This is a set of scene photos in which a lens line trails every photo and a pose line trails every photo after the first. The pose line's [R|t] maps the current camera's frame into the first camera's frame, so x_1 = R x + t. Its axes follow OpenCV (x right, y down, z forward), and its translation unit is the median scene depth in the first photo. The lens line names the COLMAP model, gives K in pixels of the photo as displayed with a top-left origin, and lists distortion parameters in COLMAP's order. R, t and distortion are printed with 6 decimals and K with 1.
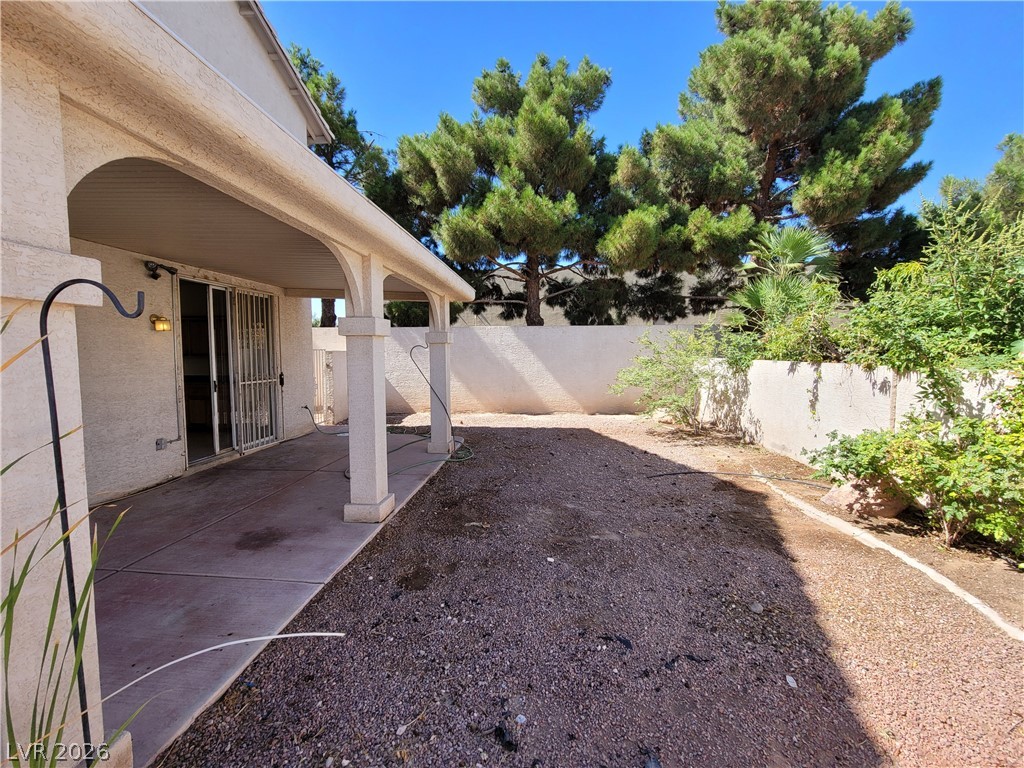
lens RADIAL K [[418.3, 0, 511.6], [0, 418.3, 377.8], [0, 0, 1]] dist [-0.002608, -0.000127]
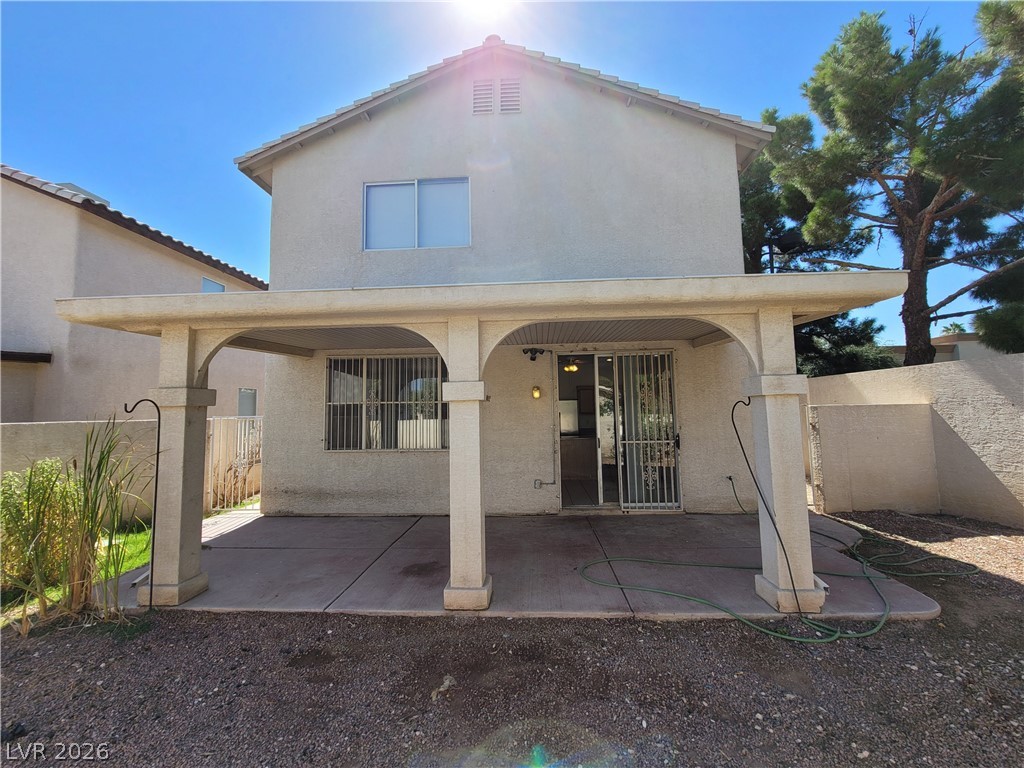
lens RADIAL K [[418.3, 0, 511.6], [0, 418.3, 377.8], [0, 0, 1]] dist [-0.002608, -0.000127]
pose [[0.032538, -0.076980, -0.996502, 0.469315], [-0.040101, 0.996126, -0.078260, -0.064080], [0.998666, 0.042508, 0.029325, 0.823222]]
